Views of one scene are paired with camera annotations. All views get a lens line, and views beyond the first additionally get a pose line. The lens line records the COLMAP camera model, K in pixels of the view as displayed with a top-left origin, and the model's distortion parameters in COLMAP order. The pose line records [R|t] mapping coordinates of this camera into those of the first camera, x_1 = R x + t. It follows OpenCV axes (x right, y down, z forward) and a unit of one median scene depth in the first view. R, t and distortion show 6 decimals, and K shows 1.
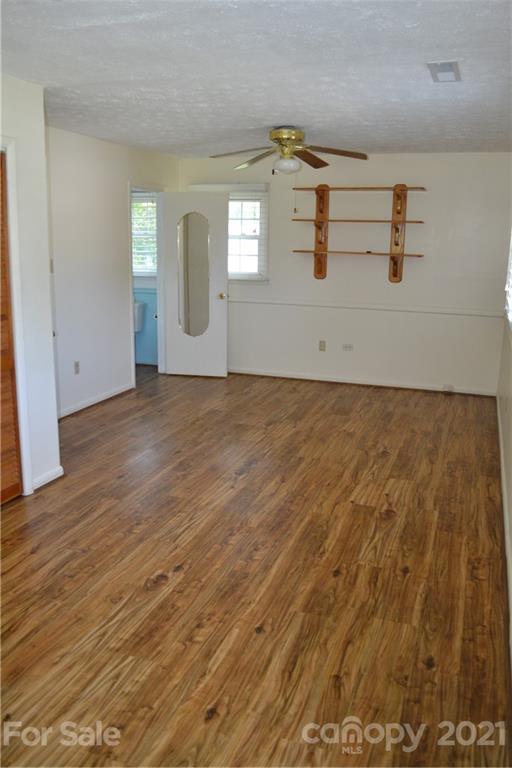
lens RADIAL K [[616.4, 0, 256.7], [0, 616.4, 383.5], [0, 0, 1]] dist [-0.072656, 0.001439]
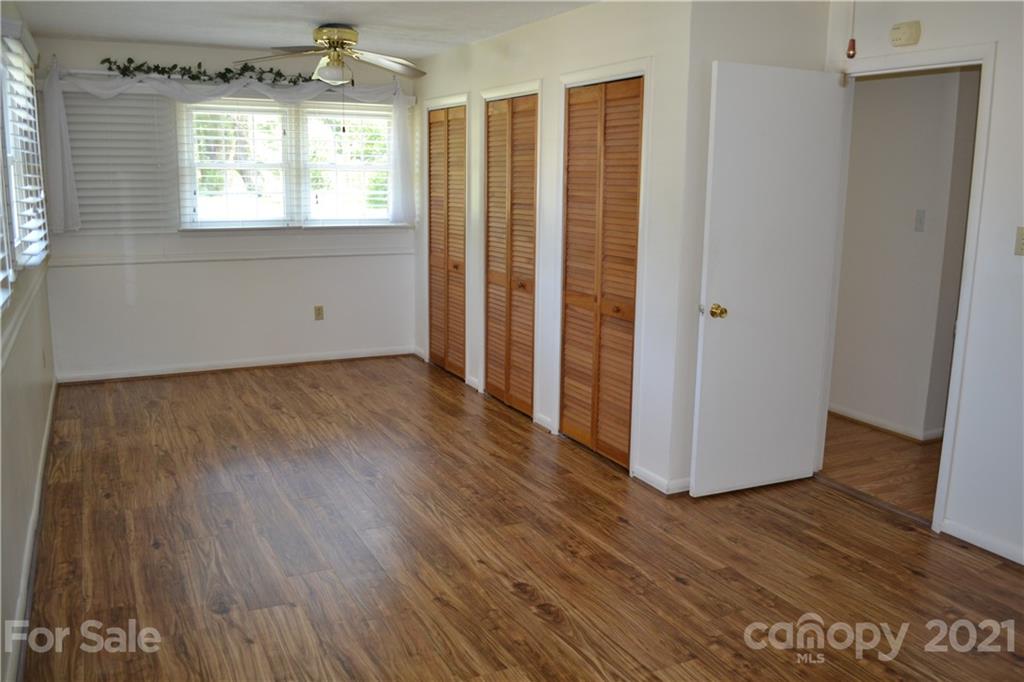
lens RADIAL K [[821.8, 0, 512.9], [0, 821.8, 339.9], [0, 0, 1]] dist [-0.072656, 0.001439]
pose [[-0.677557, 0.116149, -0.726241, 0.621642], [-0.194277, 0.924113, 0.329047, -0.384736], [0.709347, 0.364040, -0.603574, 1.731099]]
